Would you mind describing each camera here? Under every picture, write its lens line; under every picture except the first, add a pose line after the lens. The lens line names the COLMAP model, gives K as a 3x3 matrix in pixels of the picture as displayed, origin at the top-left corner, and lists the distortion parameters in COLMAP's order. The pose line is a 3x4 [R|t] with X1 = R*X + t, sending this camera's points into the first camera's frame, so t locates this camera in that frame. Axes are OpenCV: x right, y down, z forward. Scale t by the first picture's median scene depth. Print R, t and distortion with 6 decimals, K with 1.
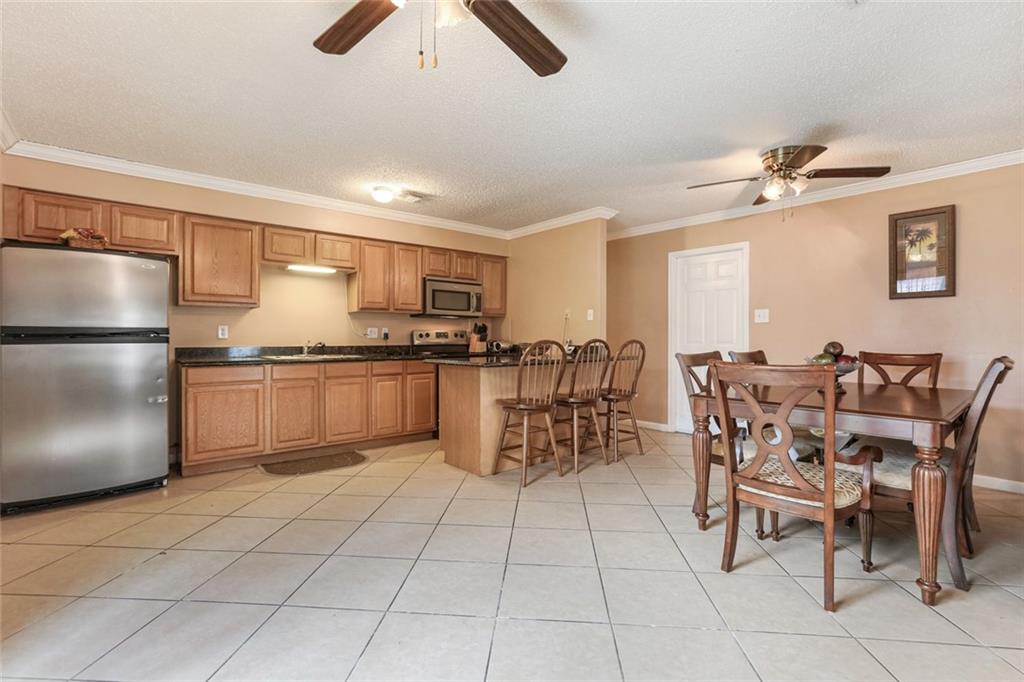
lens RADIAL K [[471.8, 0, 518.2], [0, 471.8, 339.2], [0, 0, 1]] dist [-0.024941, 0.007547]
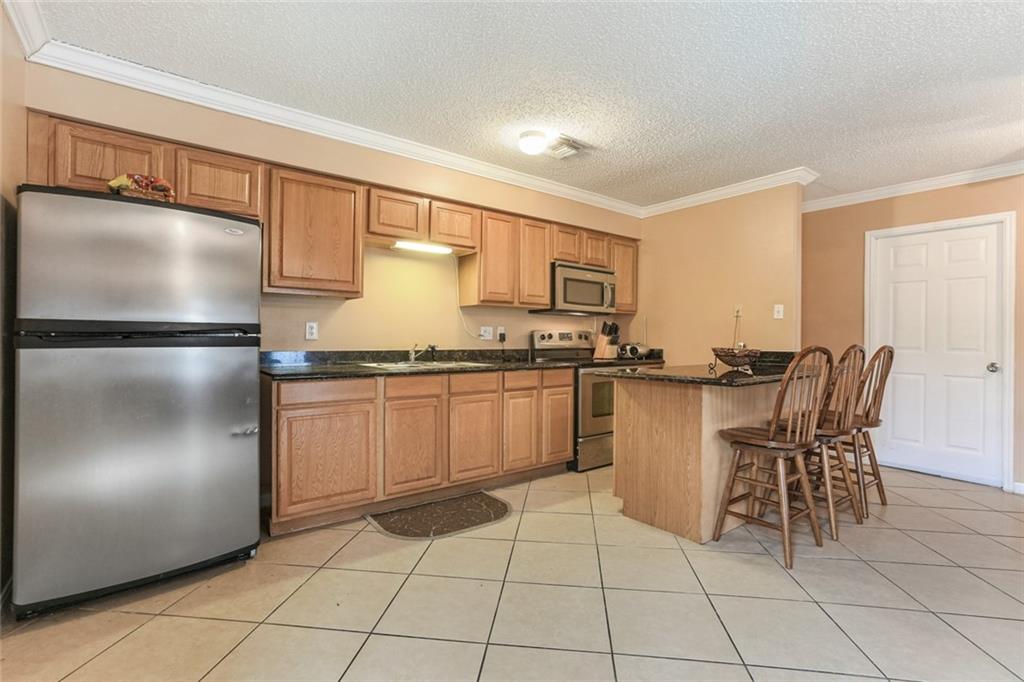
lens RADIAL K [[471.8, 0, 510.5], [0, 471.8, 339.2], [0, 0, 1]] dist [-0.024941, 0.007547]
pose [[0.999158, 0.007036, -0.040428, -0.294759], [-0.007118, 0.999973, -0.001885, -0.002807], [0.040414, 0.002171, 0.999181, 0.275798]]
